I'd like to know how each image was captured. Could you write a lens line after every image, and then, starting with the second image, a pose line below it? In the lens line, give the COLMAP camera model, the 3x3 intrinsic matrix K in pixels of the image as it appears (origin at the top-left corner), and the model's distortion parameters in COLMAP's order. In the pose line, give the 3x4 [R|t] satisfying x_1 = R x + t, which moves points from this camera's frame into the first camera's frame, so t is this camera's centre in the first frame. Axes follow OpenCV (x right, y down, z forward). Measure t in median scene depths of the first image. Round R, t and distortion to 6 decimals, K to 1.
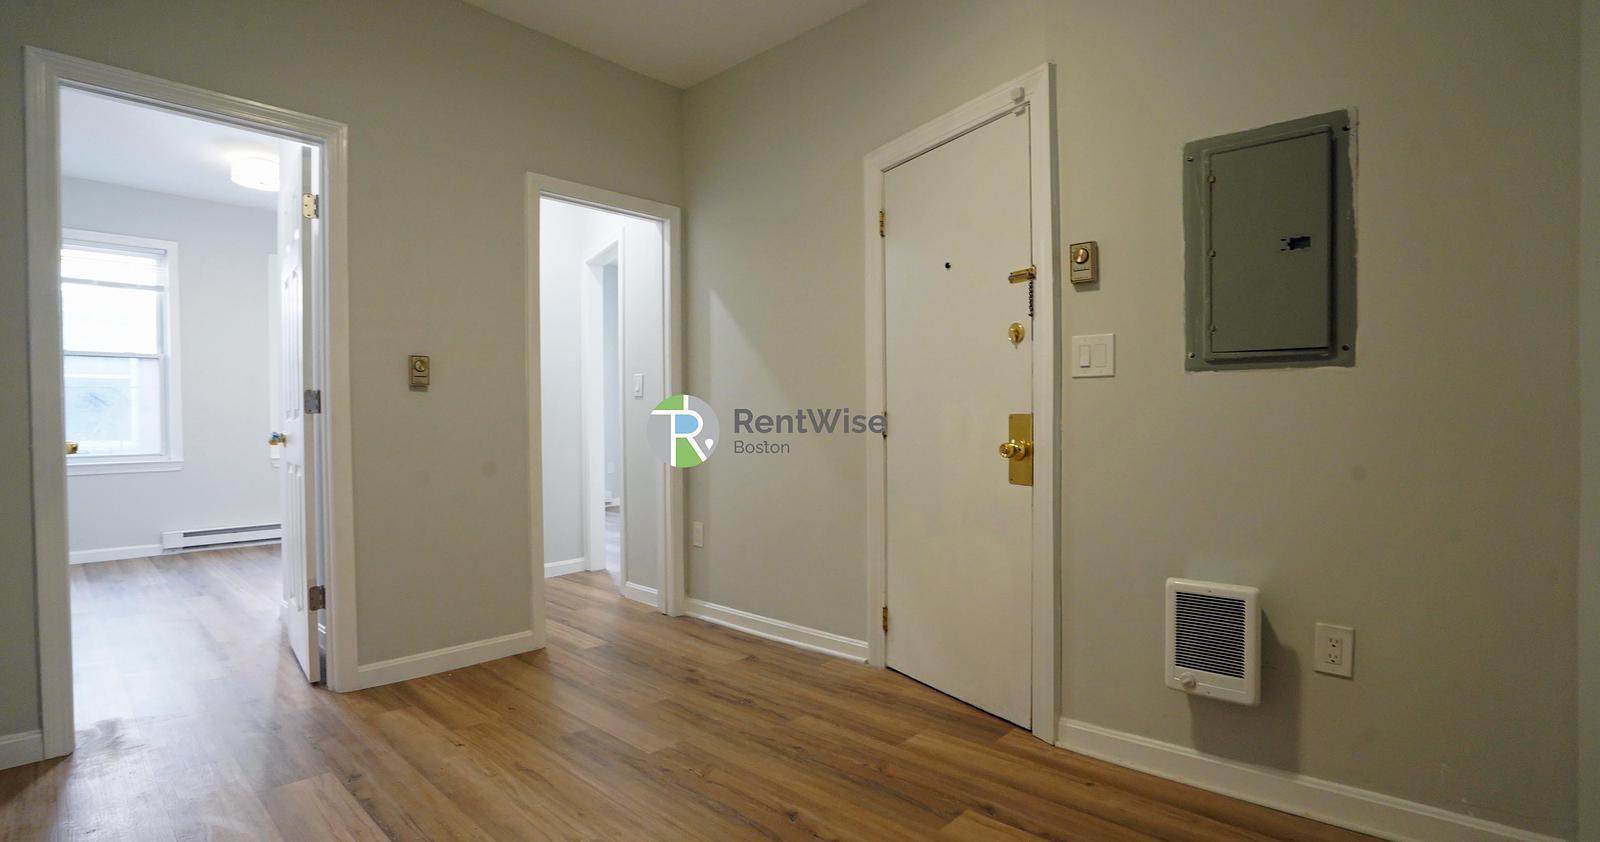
lens RADIAL K [[729.7, 0, 773.1], [0, 729.7, 429.3], [0, 0, 1]] dist [-0.072457, 0.031048]
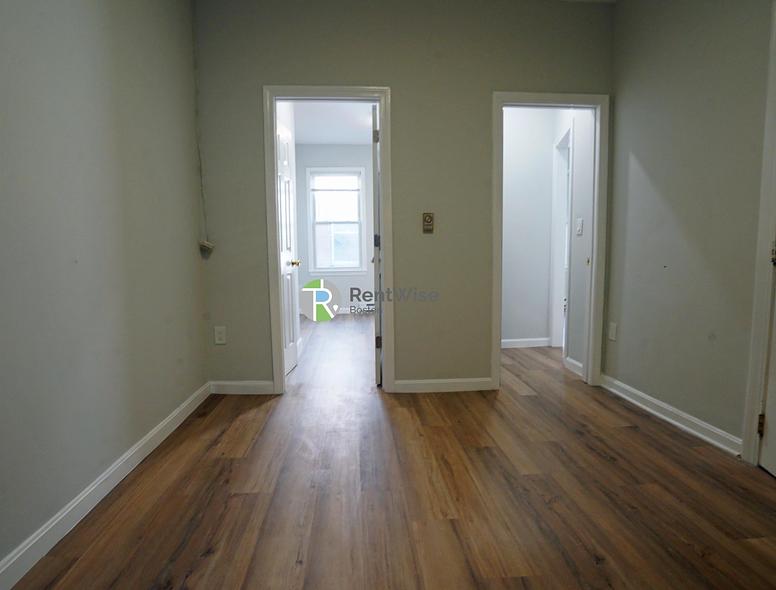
lens RADIAL K [[422.9, 0, 388.0], [0, 422.9, 295.0], [0, 0, 1]] dist [-0.062876, 0.024366]
pose [[0.751689, 0.062550, -0.656545, 0.123000], [-0.003833, 0.995890, 0.090490, 0.003789], [0.659507, -0.065504, 0.748839, 0.151880]]
